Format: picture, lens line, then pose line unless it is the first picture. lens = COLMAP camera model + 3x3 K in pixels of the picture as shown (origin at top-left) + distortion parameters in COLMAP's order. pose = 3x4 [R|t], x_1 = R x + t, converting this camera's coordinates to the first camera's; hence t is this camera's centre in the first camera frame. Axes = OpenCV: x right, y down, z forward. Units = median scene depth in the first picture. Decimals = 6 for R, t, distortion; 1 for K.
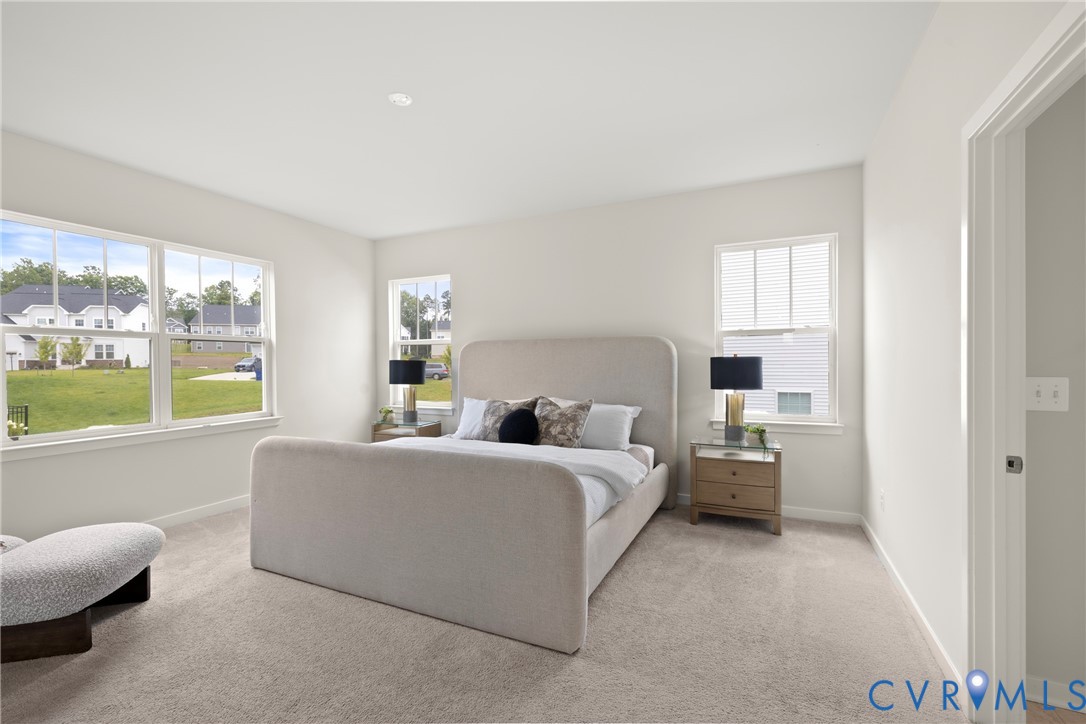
lens RADIAL K [[461.0, 0, 551.2], [0, 461.0, 365.1], [0, 0, 1]] dist [0.000082, 0.001415]
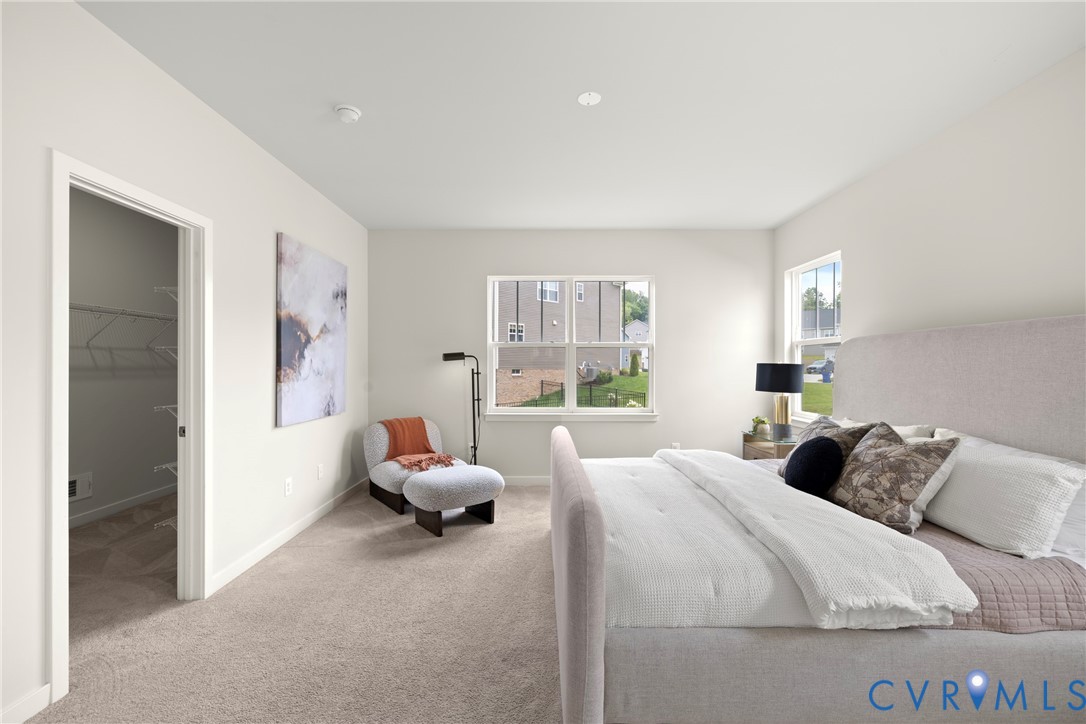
lens RADIAL K [[461.0, 0, 544.9], [0, 461.0, 364.3], [0, 0, 1]] dist [0.000082, 0.001415]
pose [[0.430116, 0.006121, -0.902753, 0.263640], [-0.012451, 0.999922, 0.000847, -0.004211], [0.902688, 0.010875, 0.430159, 0.248127]]
